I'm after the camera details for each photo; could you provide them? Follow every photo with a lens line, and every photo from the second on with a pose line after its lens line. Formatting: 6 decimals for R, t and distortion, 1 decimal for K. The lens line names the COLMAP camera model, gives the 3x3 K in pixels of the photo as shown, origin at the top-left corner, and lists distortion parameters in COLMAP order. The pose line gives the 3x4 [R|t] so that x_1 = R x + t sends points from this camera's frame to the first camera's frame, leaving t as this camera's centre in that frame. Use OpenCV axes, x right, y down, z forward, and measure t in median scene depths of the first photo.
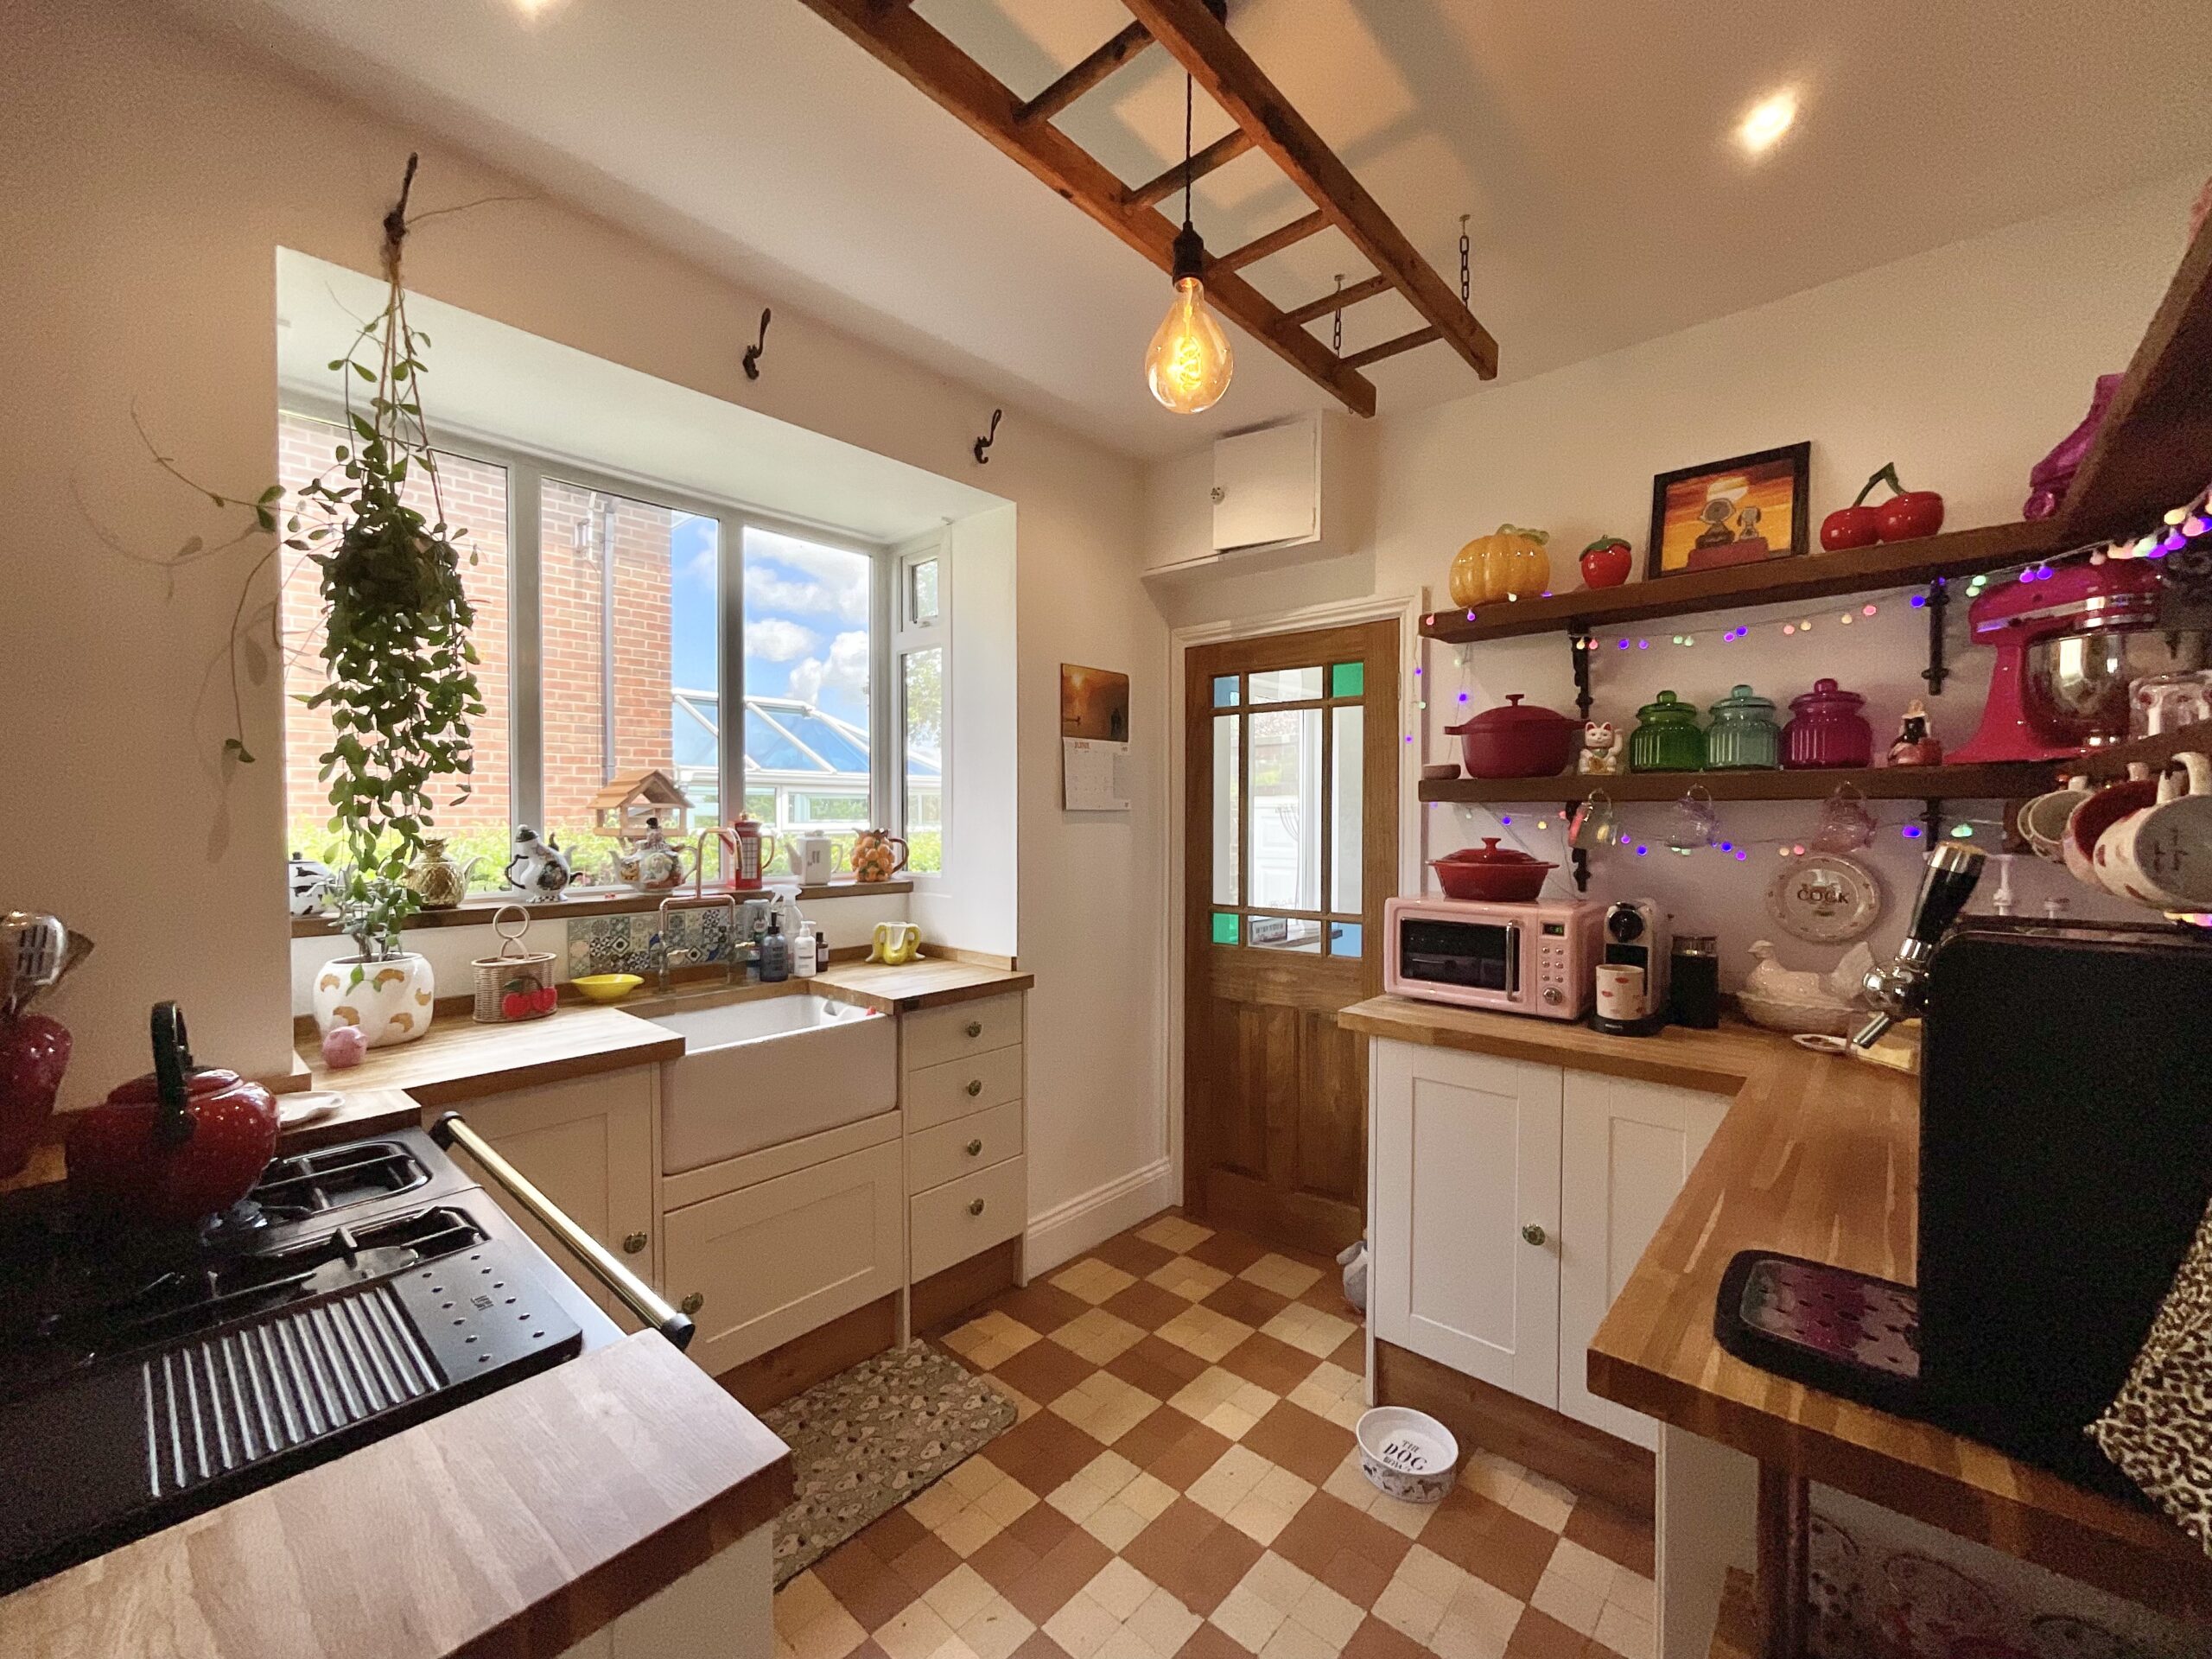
lens RADIAL K [[892.9, 0, 1106.0], [0, 892.9, 829.5], [0, 0, 1]] dist [-0.000763, -0.000059]
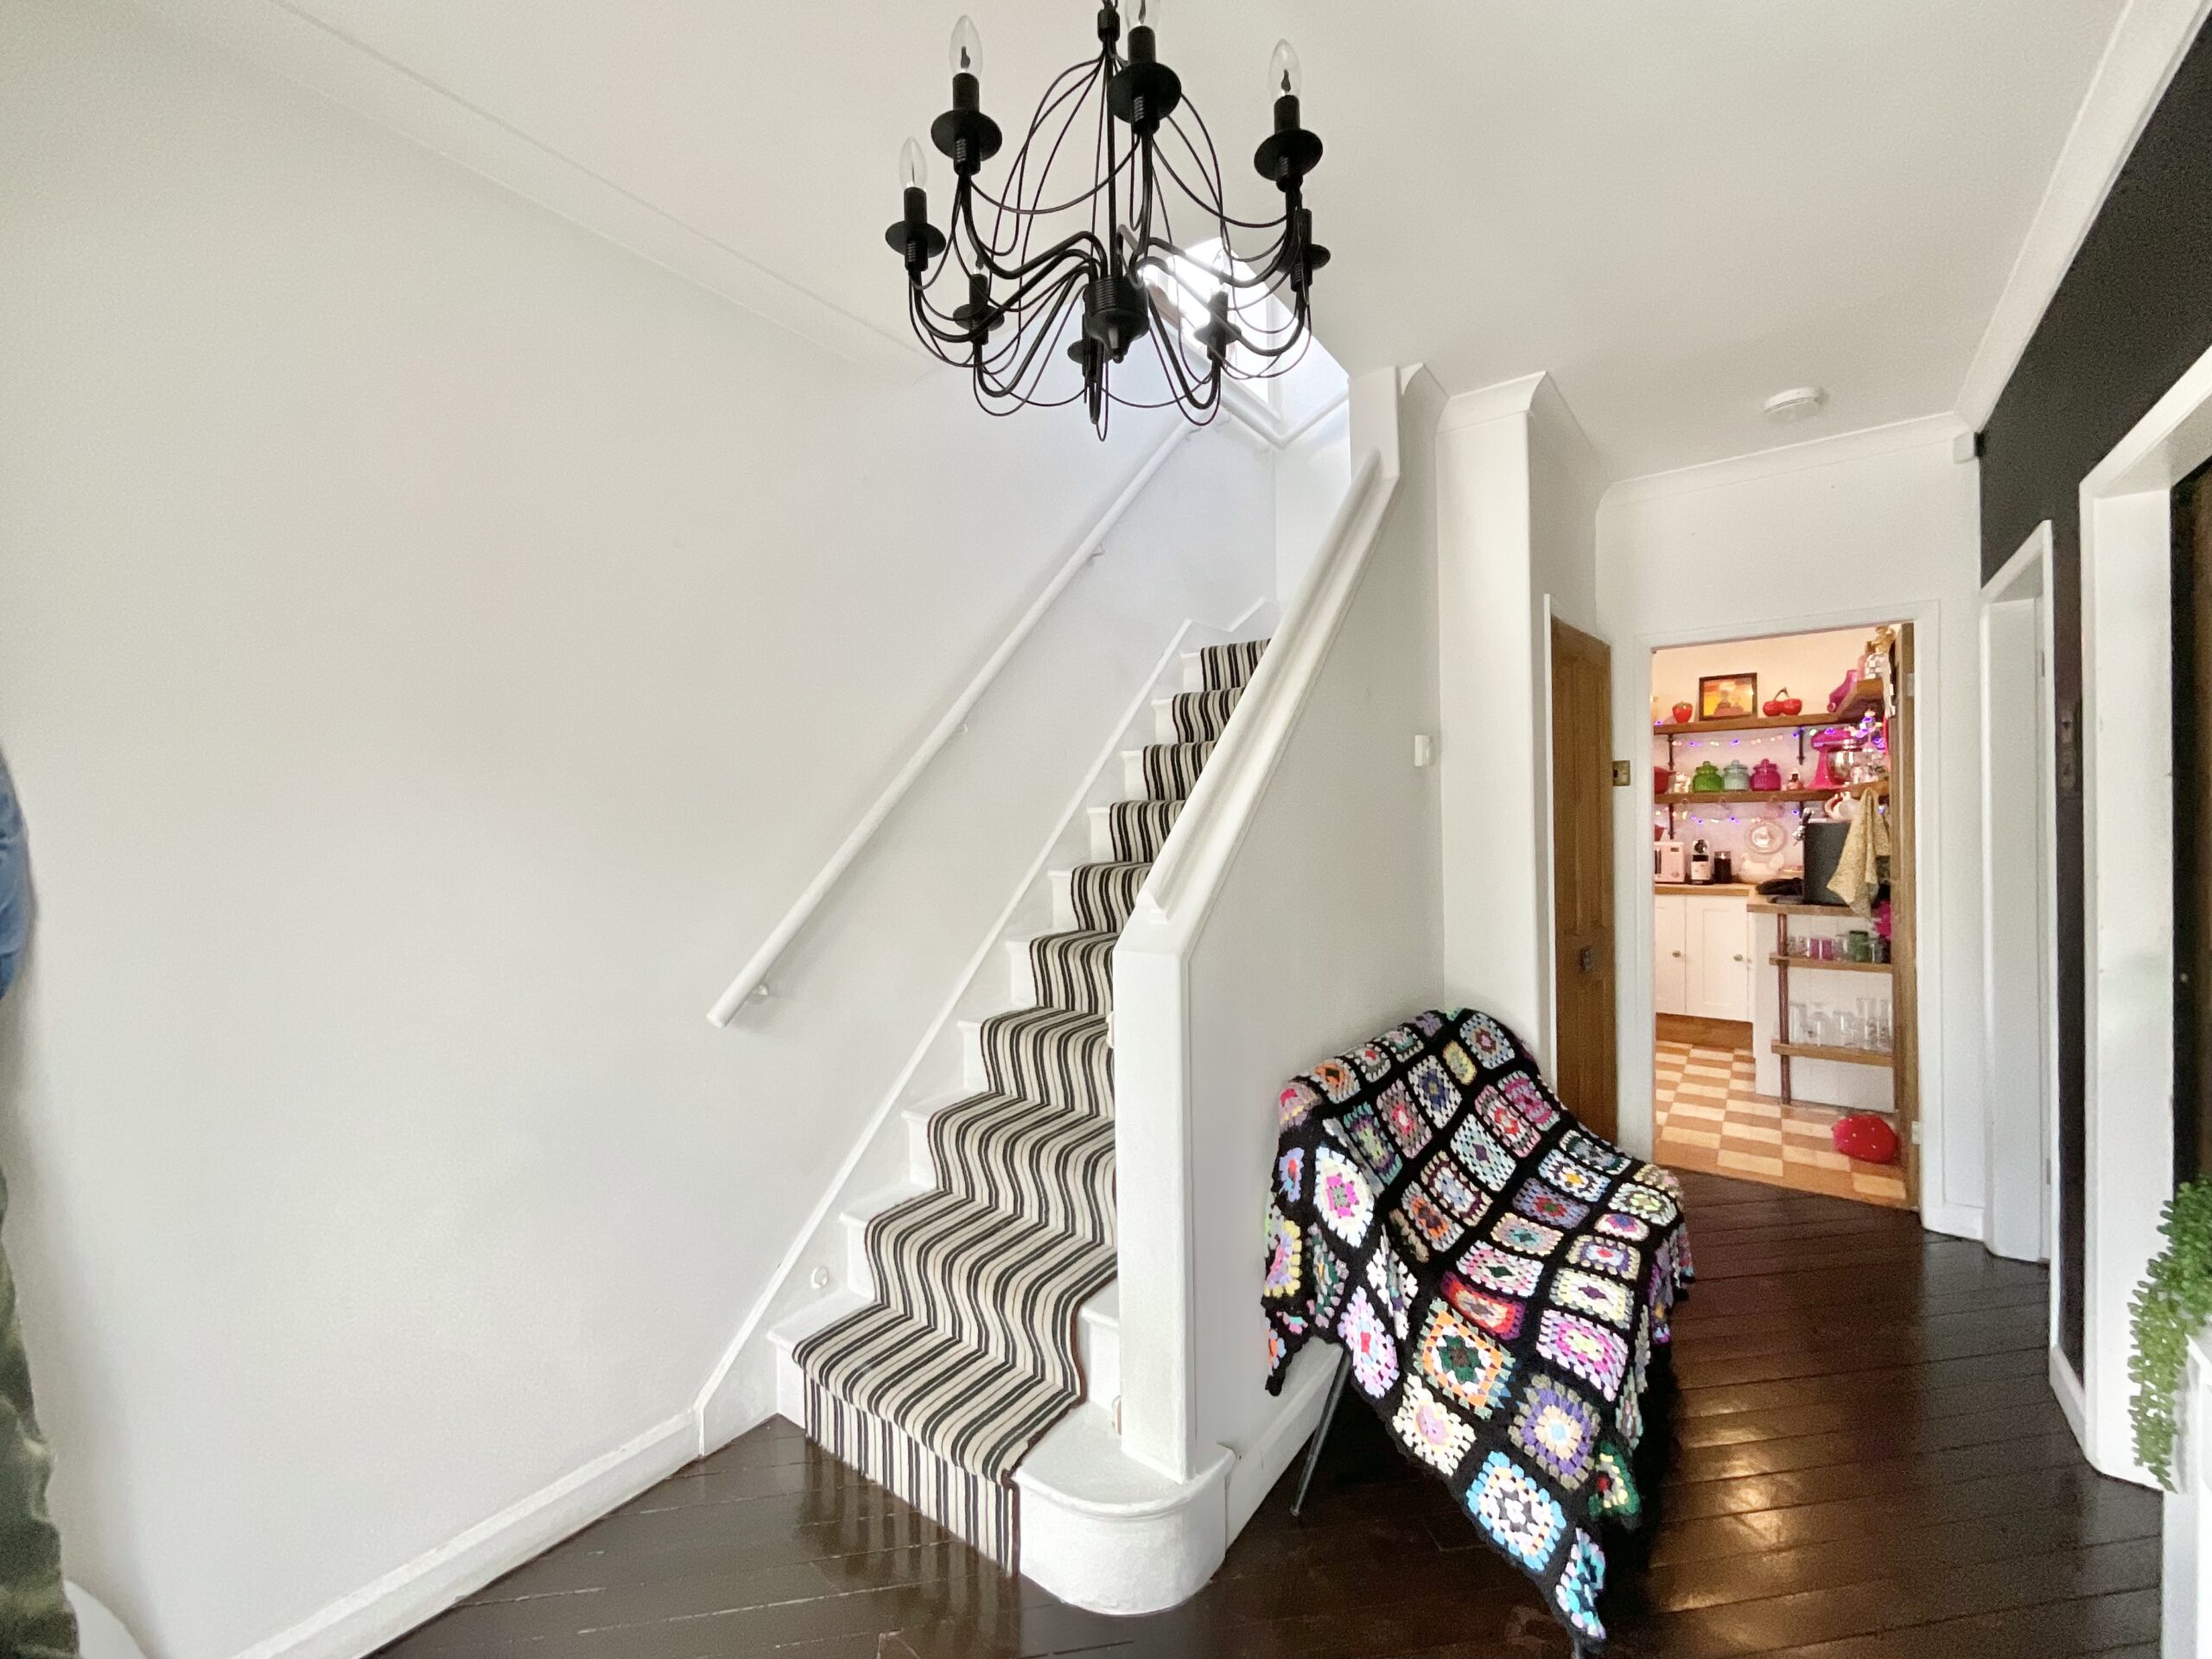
lens RADIAL K [[897.3, 0, 1106.0], [0, 897.3, 829.5], [0, 0, 1]] dist [-0.003721, 0.000084]
pose [[0.994778, -0.011161, 0.101446, -1.504633], [0.012554, 0.999835, -0.013100, 0.062835], [-0.101283, 0.014305, 0.994755, -1.549449]]
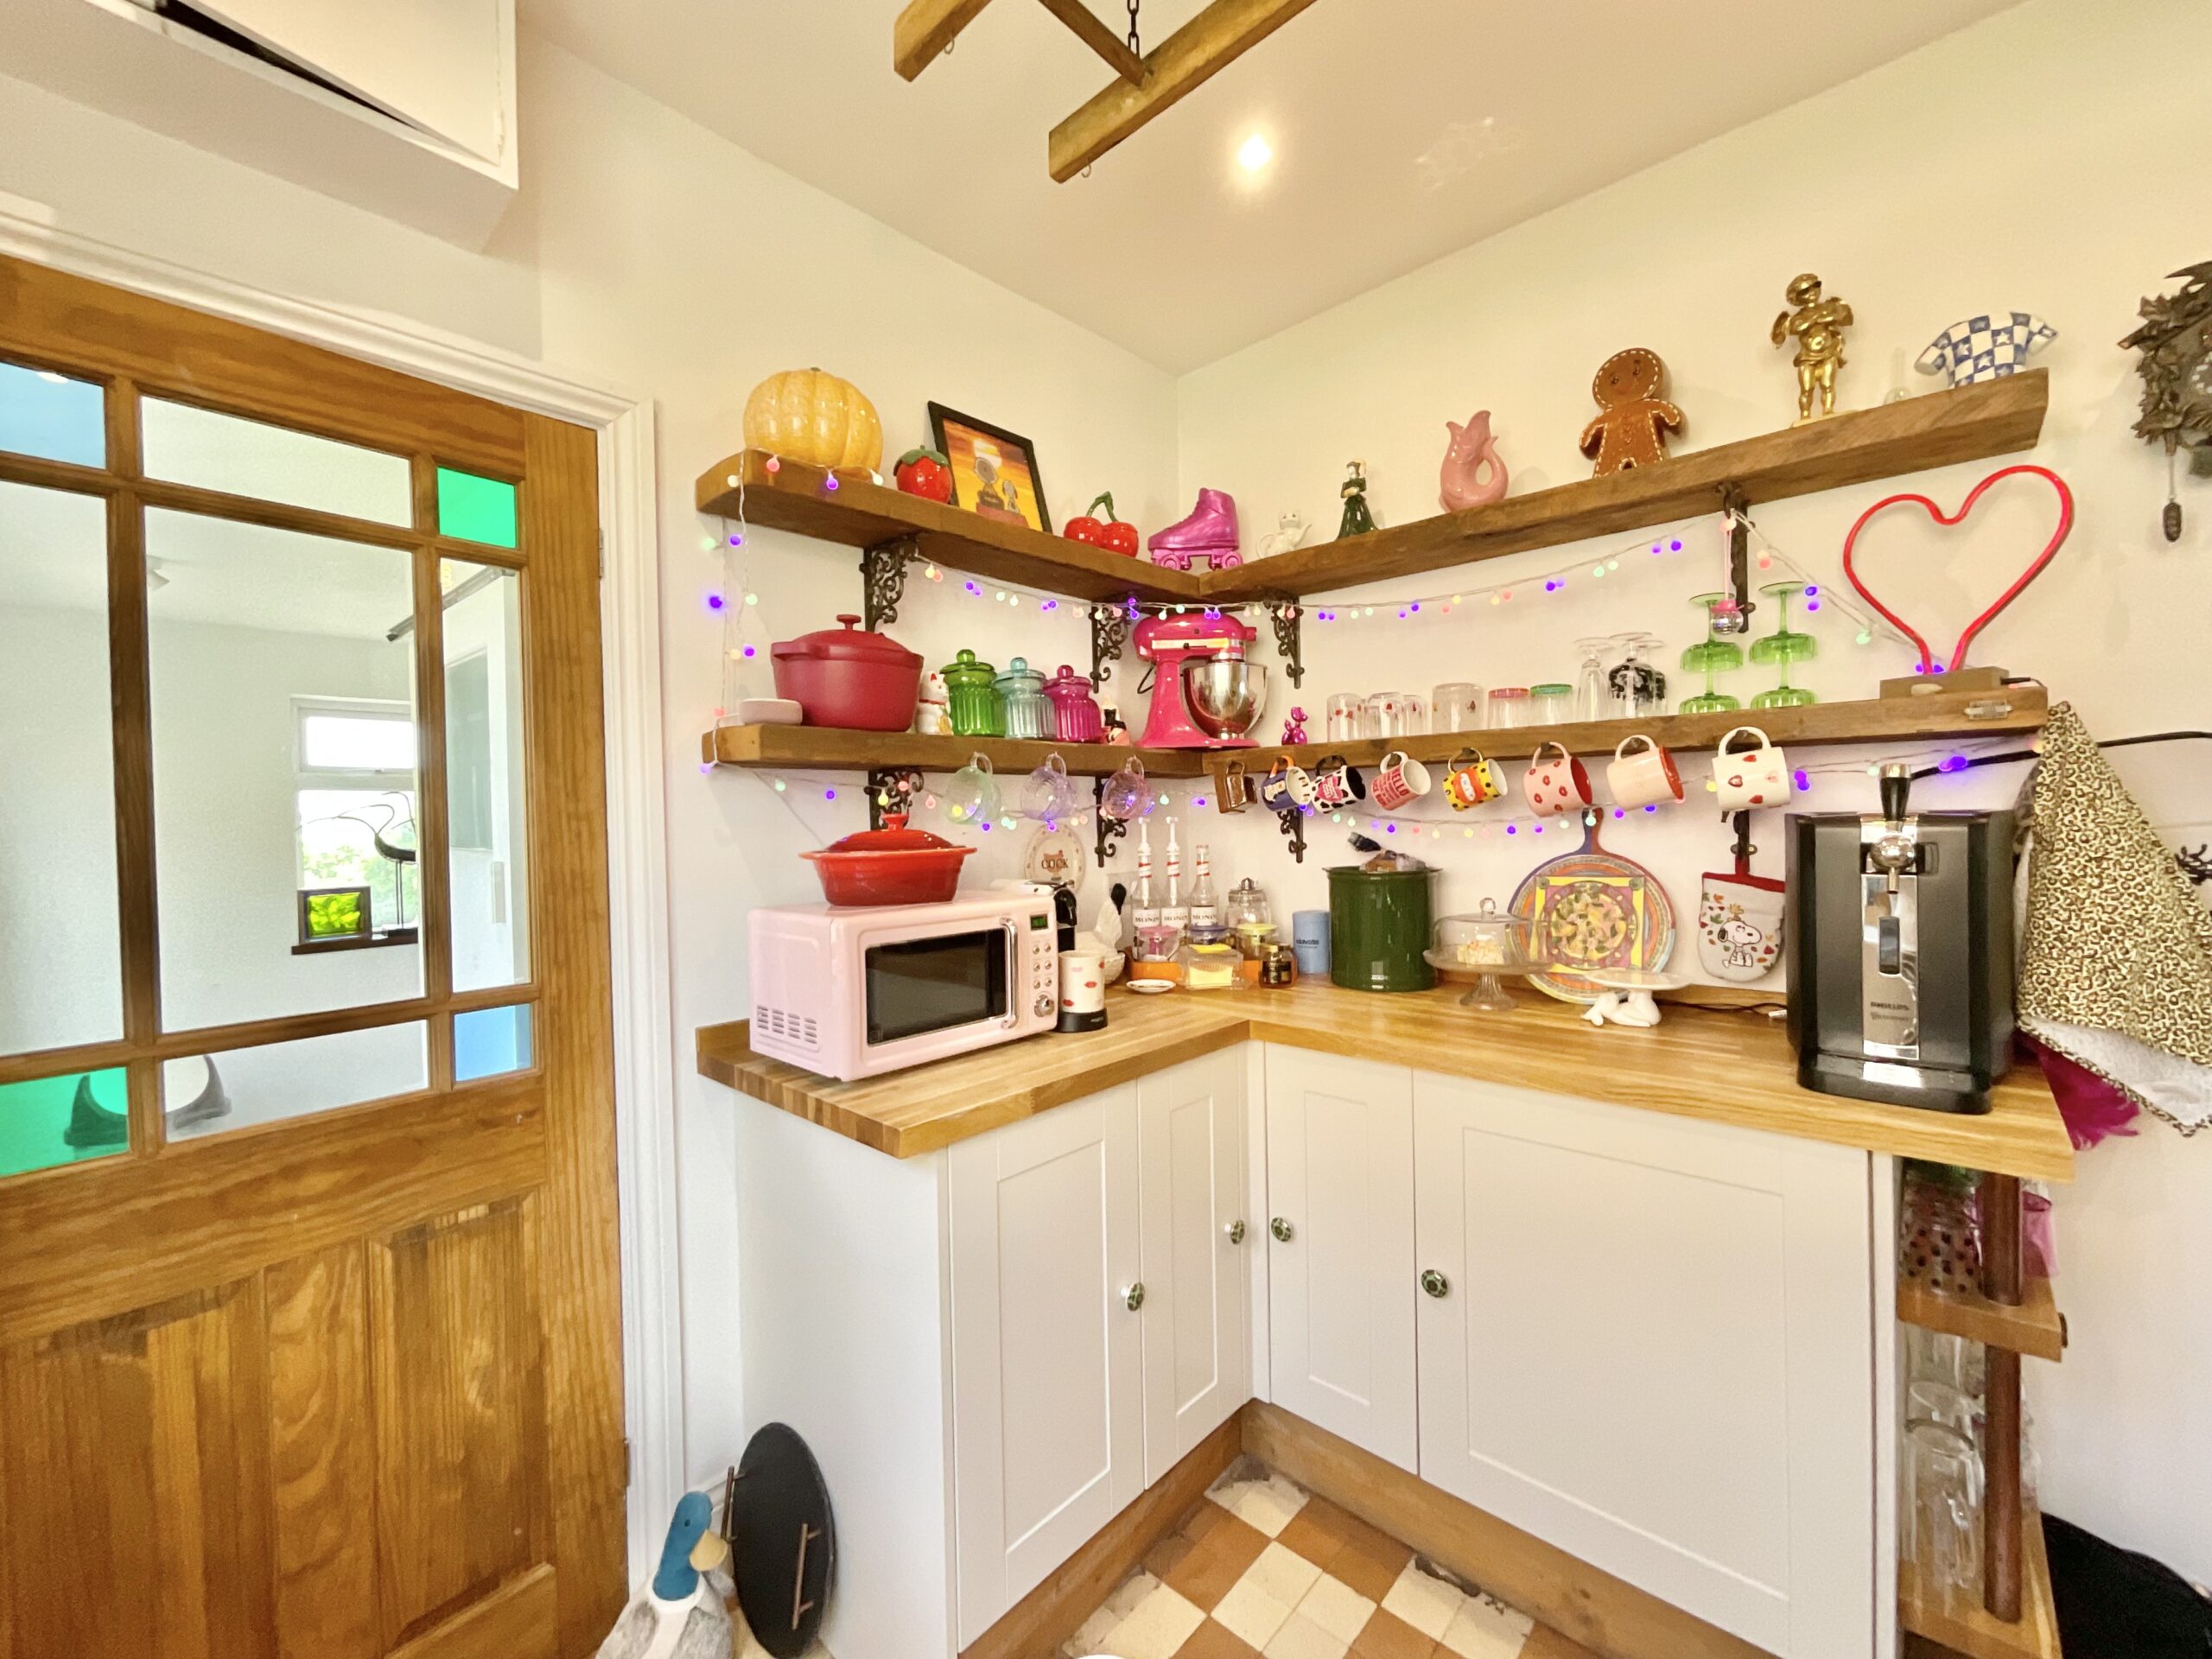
lens RADIAL K [[897.3, 0, 1106.0], [0, 897.3, 829.5], [0, 0, 1]] dist [-0.003721, 0.000084]
pose [[0.020736, -0.014611, 0.999678, -0.293058], [0.043367, 0.998965, 0.013701, 0.020876], [-0.998844, 0.043069, 0.021348, 0.906461]]
